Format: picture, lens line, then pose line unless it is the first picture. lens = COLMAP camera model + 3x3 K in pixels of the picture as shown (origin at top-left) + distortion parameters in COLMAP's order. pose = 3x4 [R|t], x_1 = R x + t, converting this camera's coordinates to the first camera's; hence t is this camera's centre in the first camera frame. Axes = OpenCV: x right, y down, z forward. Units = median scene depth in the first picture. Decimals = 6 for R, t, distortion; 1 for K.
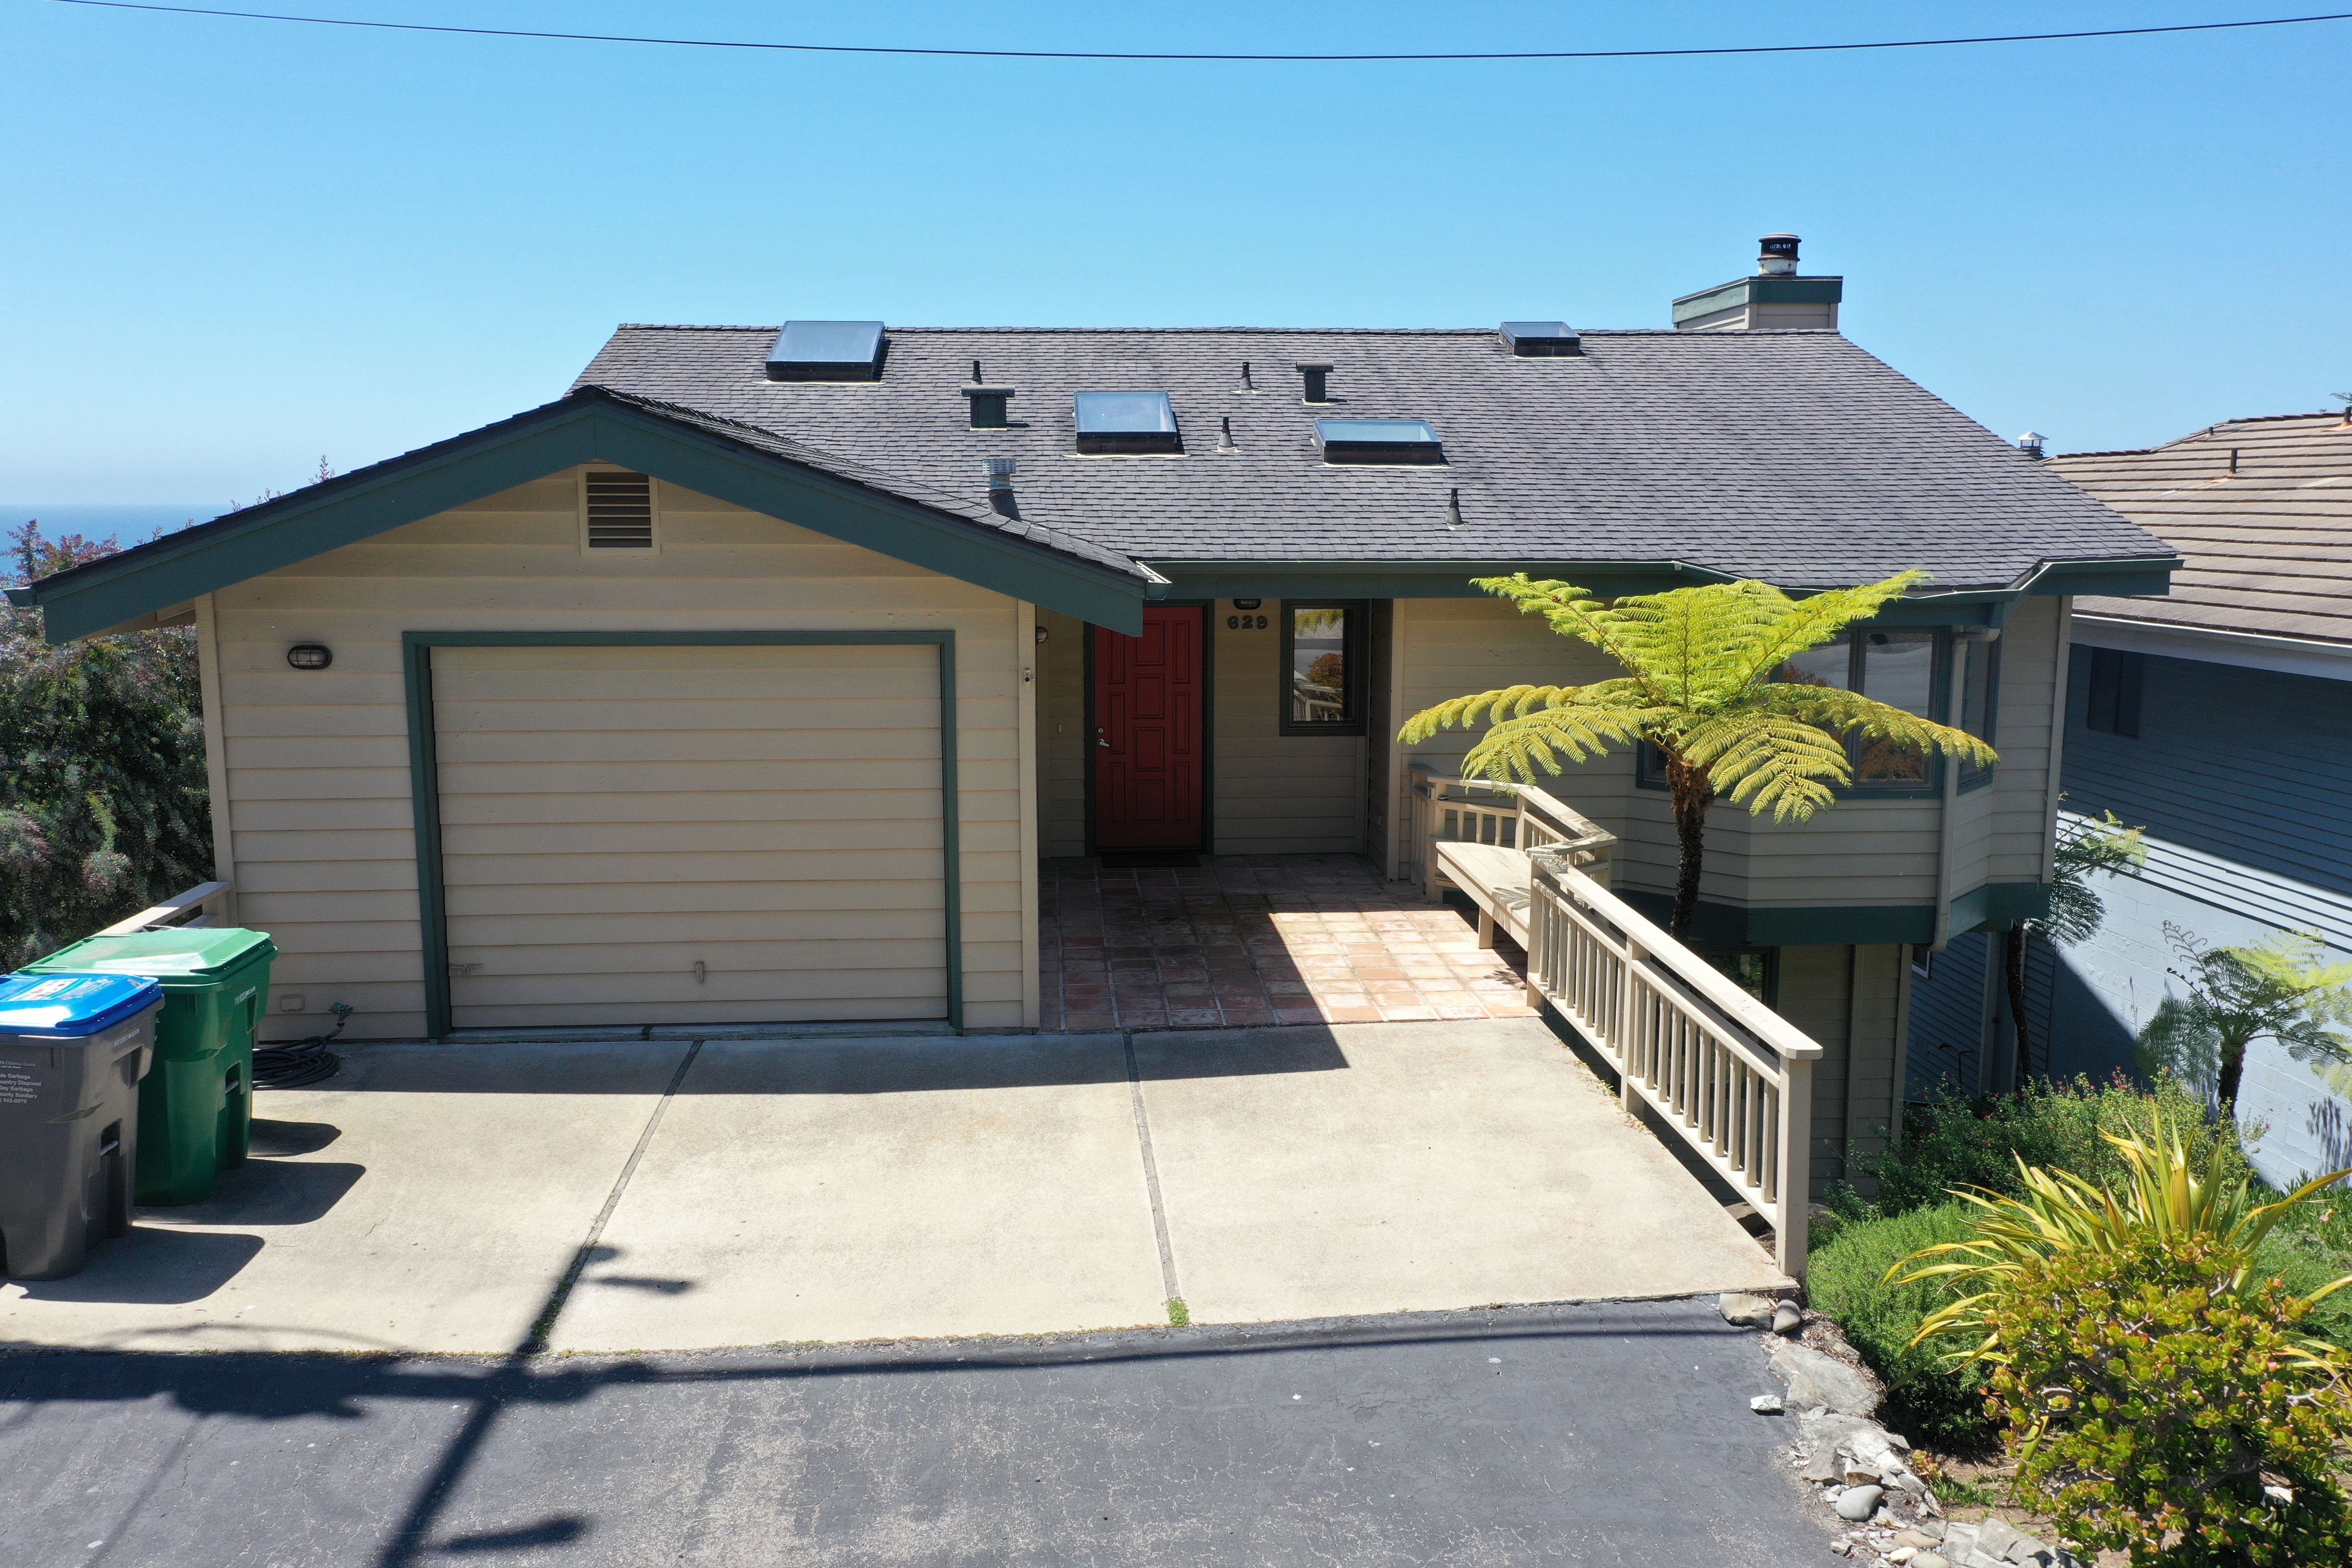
lens RADIAL K [[1874.0, 0, 1175.1], [0, 1874.0, 784.9], [0, 0, 1]] dist [0.007278, -0.015668]
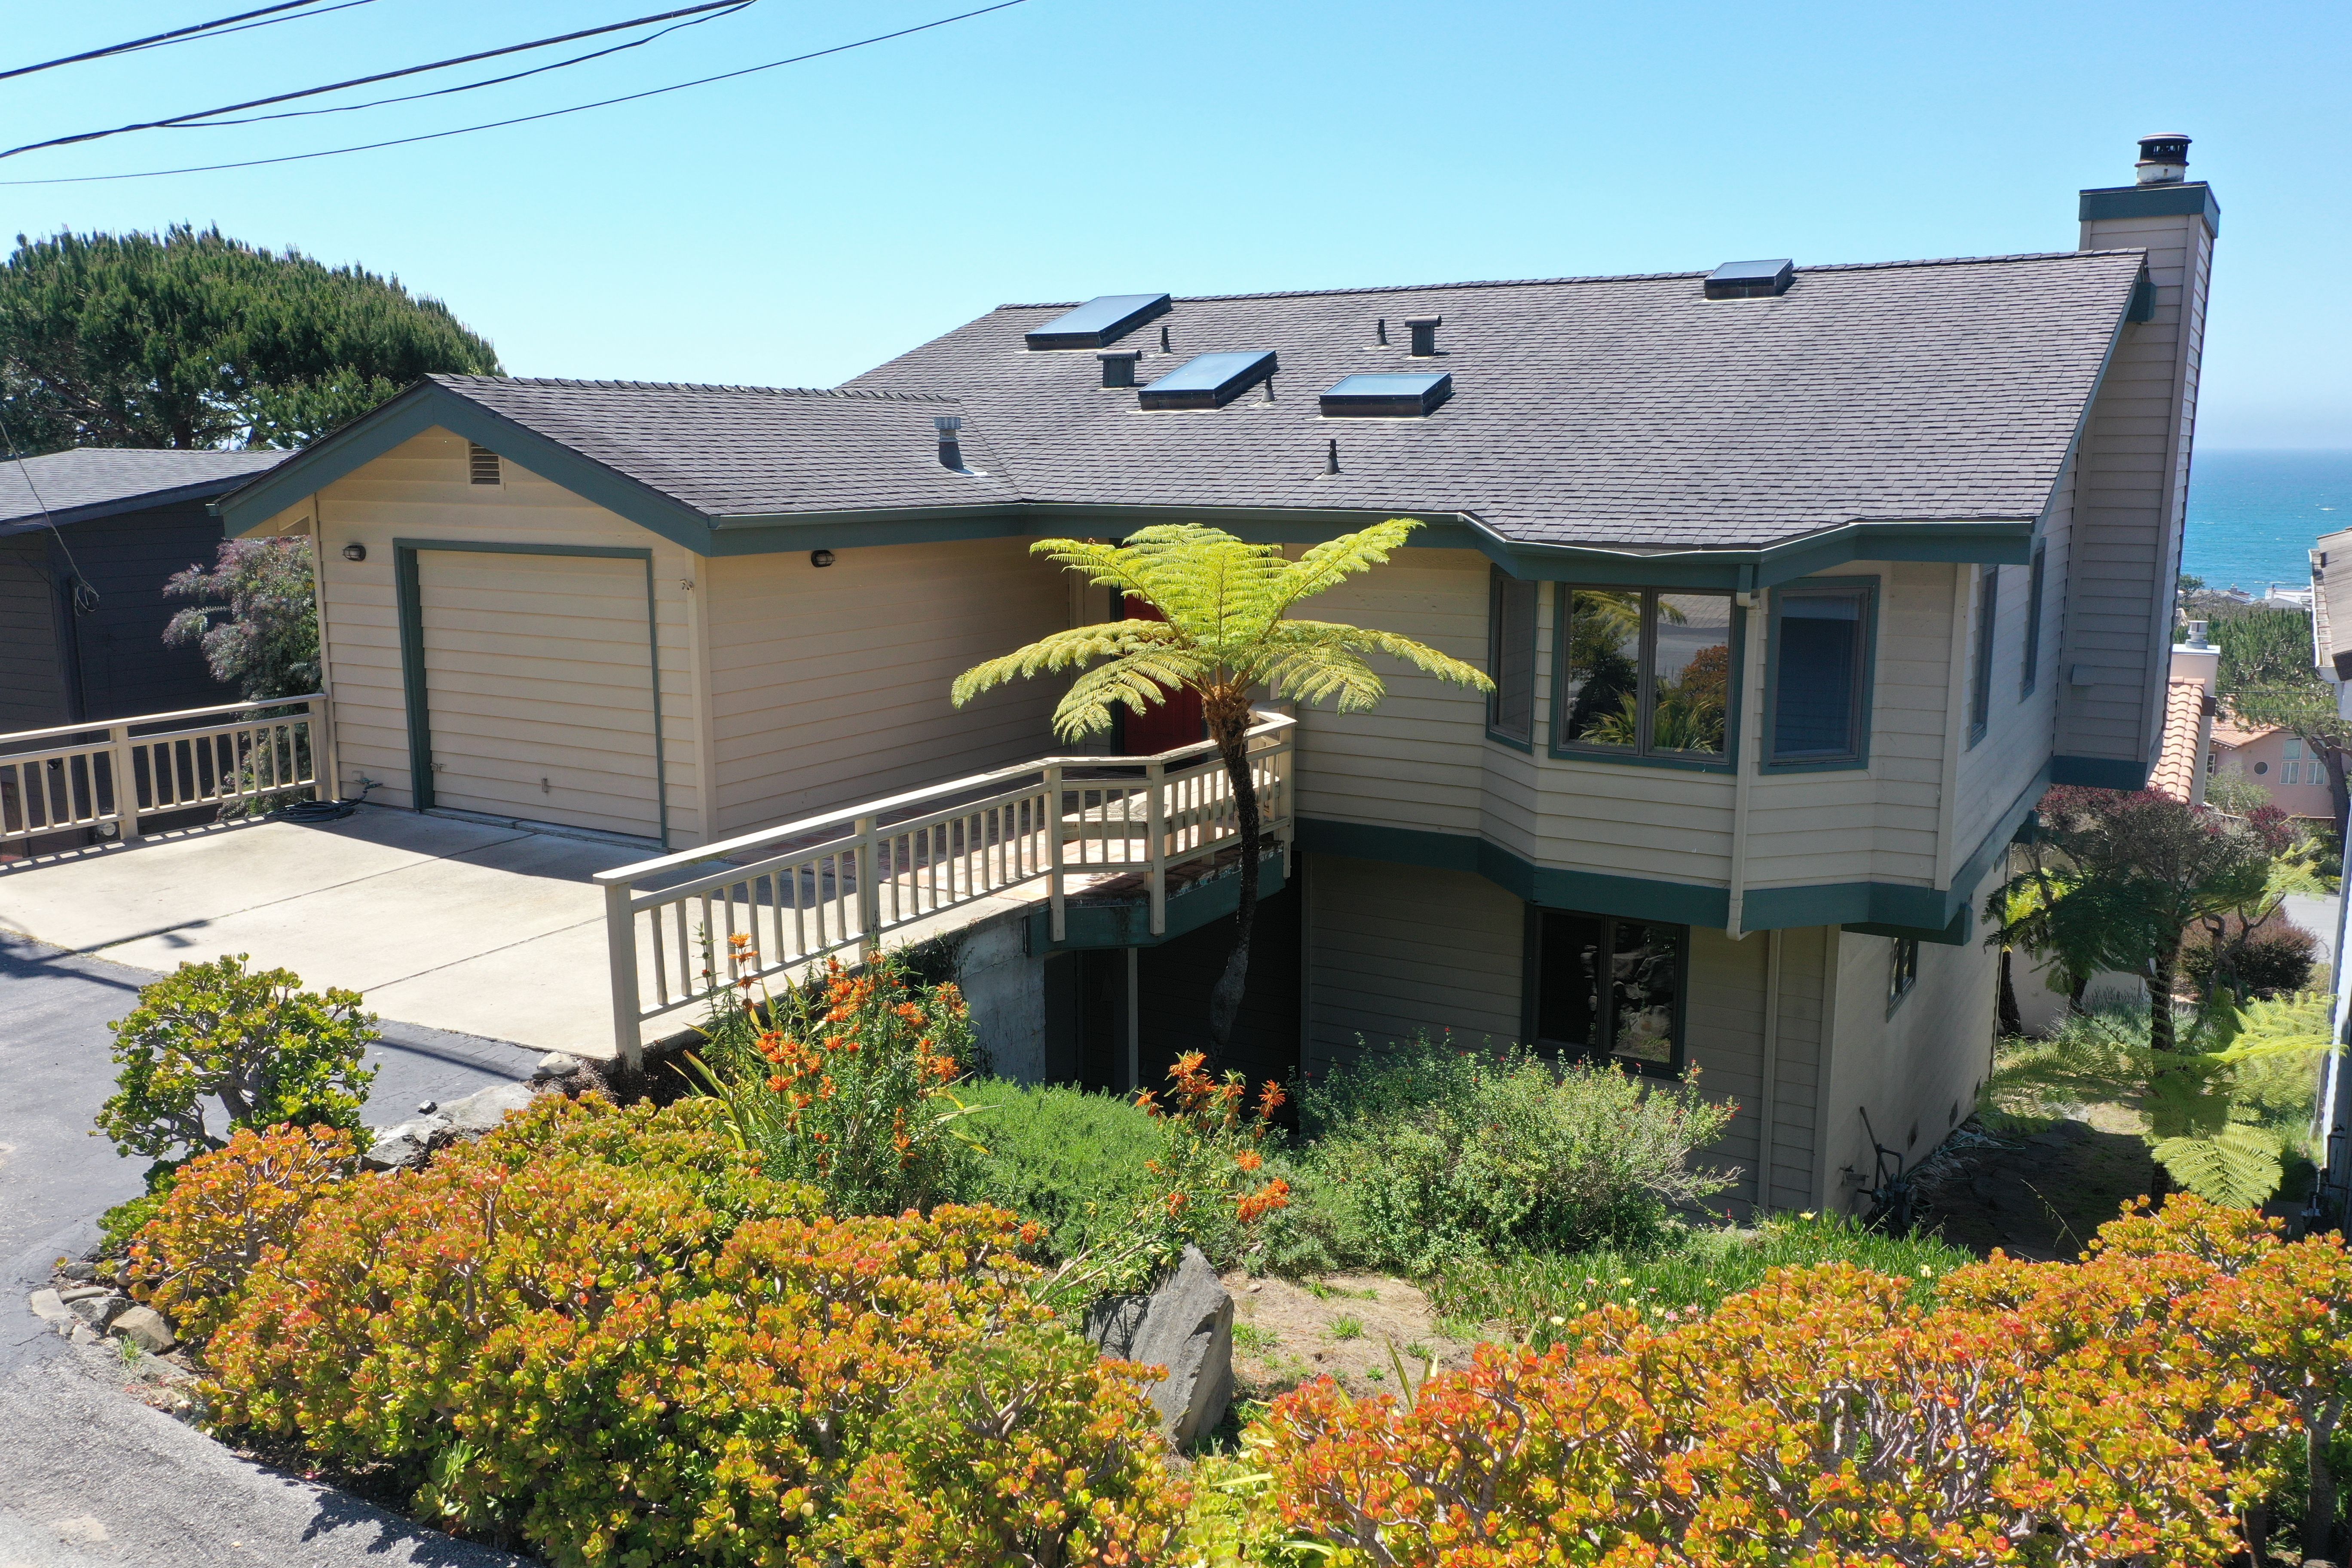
lens RADIAL K [[1874.0, 0, 1170.9], [0, 1874.0, 790.7], [0, 0, 1]] dist [0.007278, -0.015668]
pose [[0.820279, 0.104181, -0.562396, 0.942779], [-0.085947, 0.994558, 0.058879, -0.021059], [0.565470, 0.000039, 0.824769, 0.097149]]
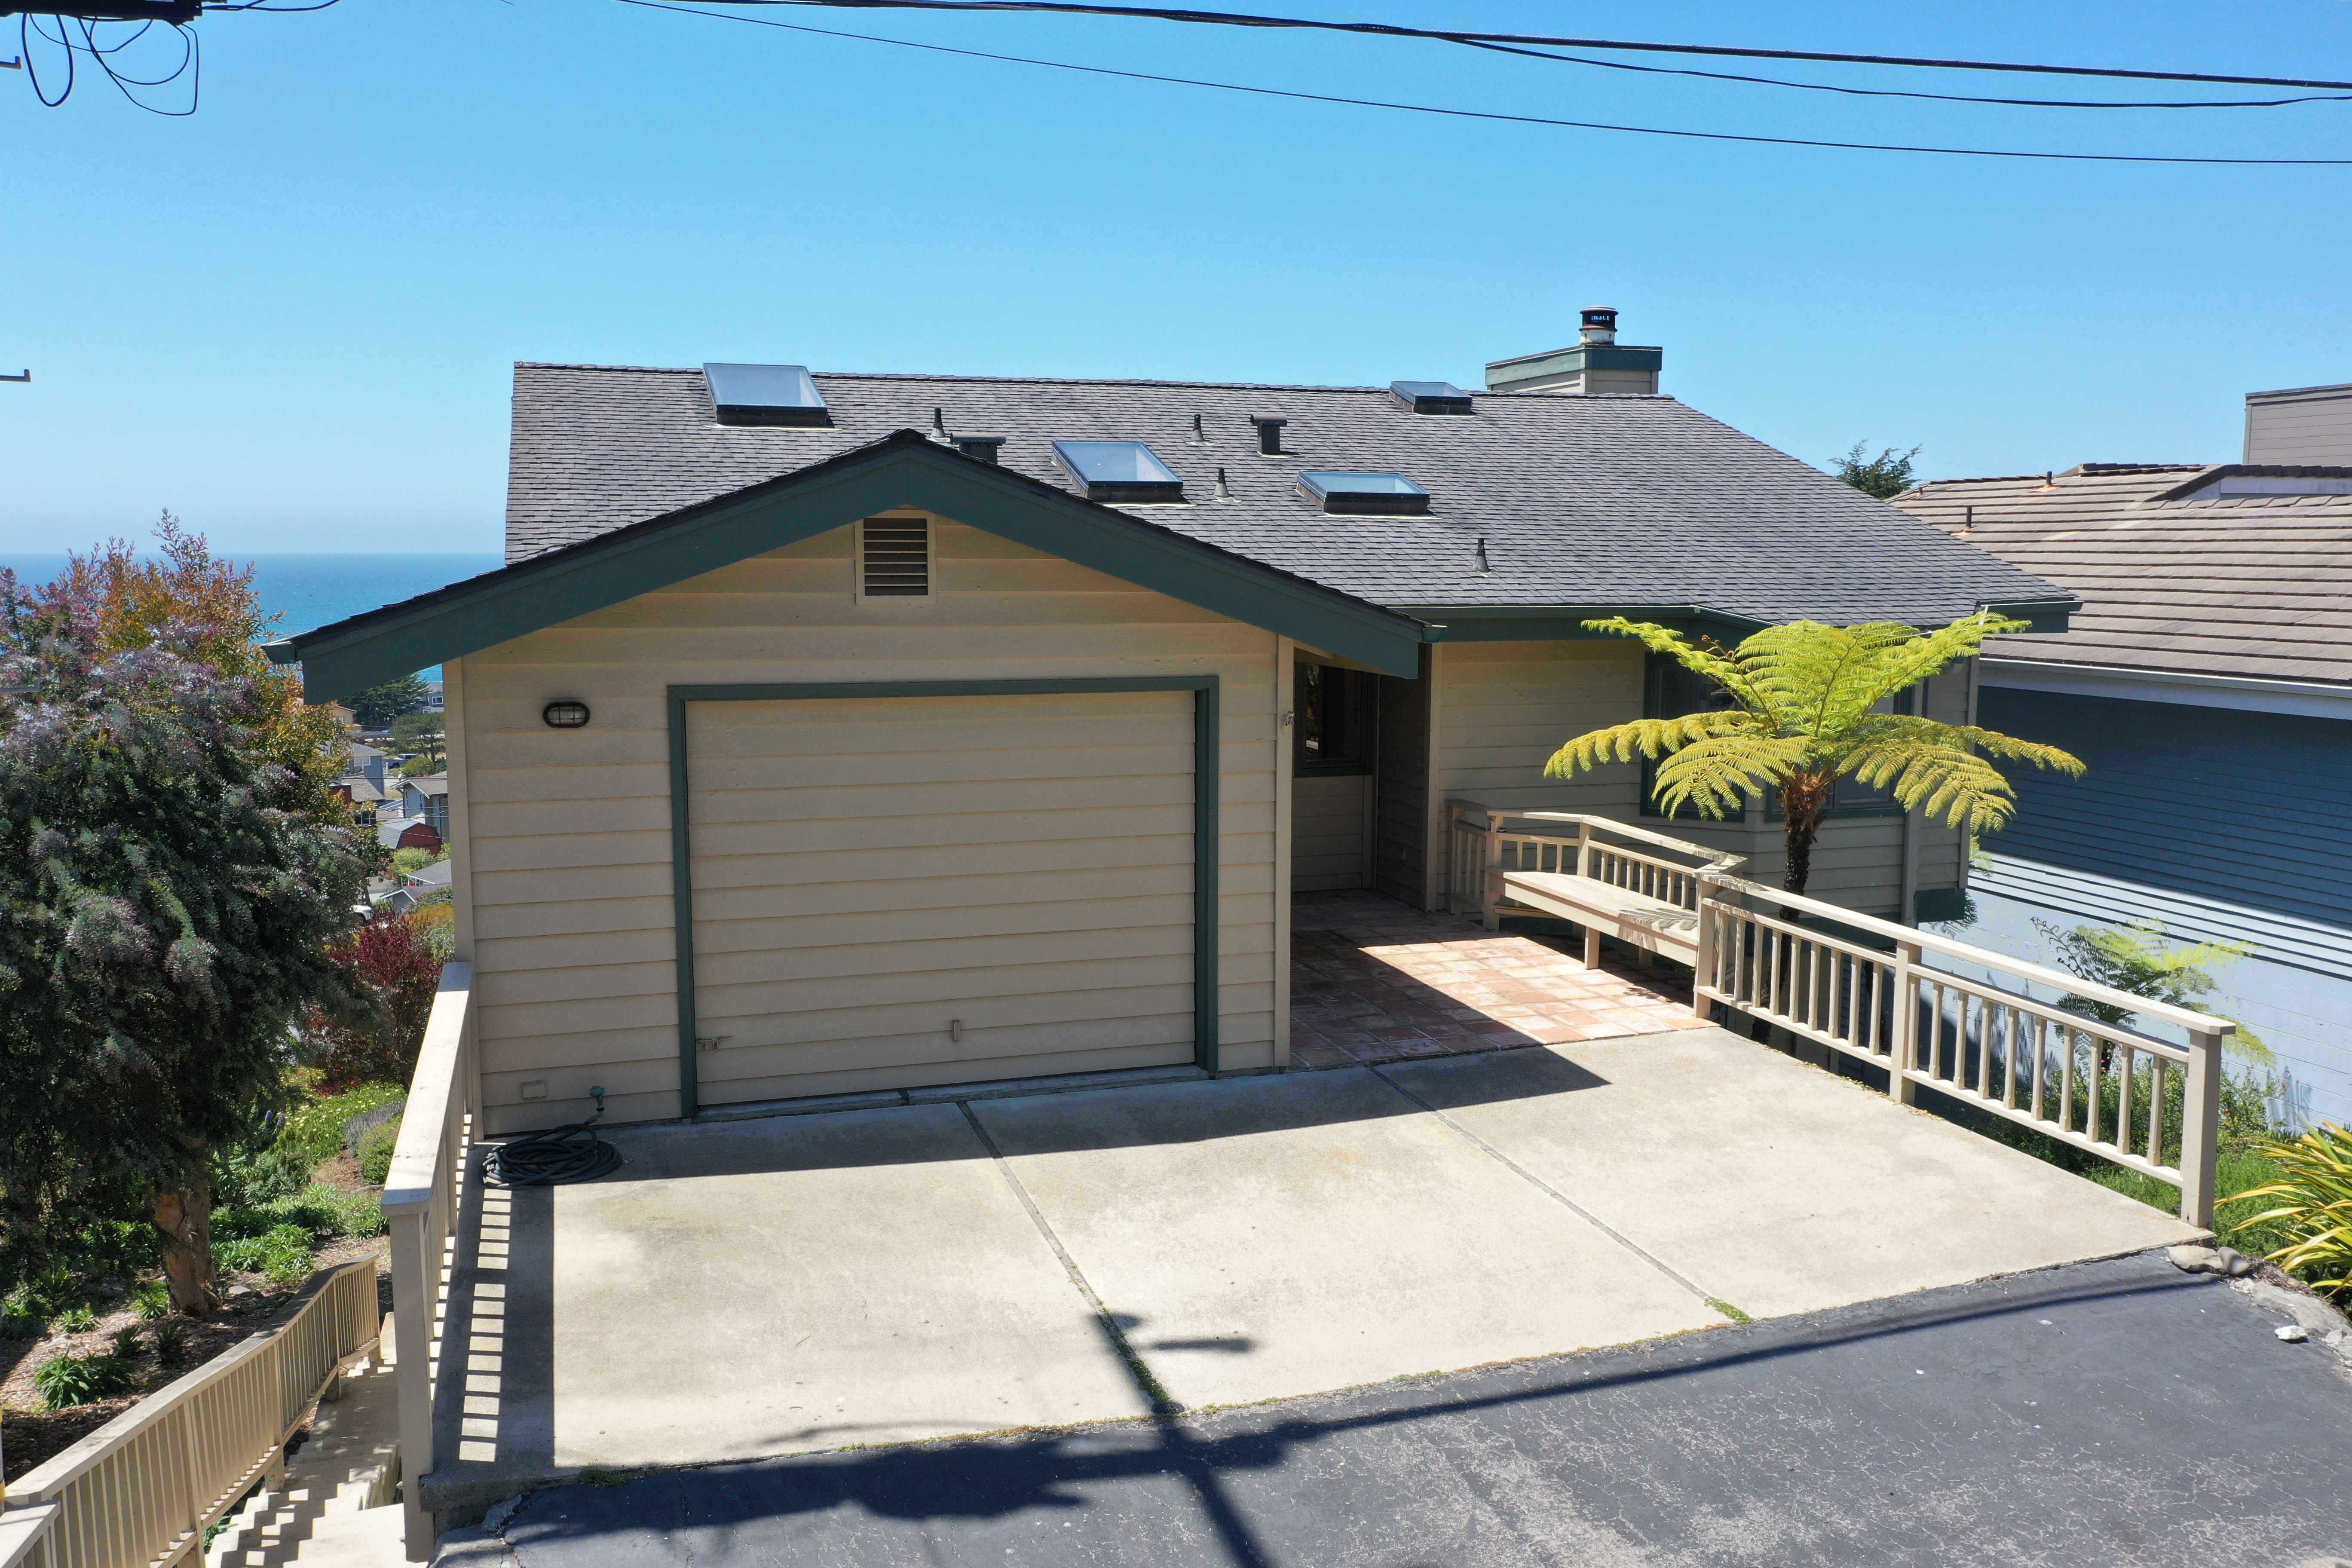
lens RADIAL K [[1874.0, 0, 1181.1], [0, 1874.0, 775.0], [0, 0, 1]] dist [0.007278, -0.015668]
pose [[0.970151, -0.027619, 0.240924, -0.373321], [0.035299, 0.998995, -0.027617, -0.001623], [-0.239920, 0.035297, 0.970151, 0.025629]]
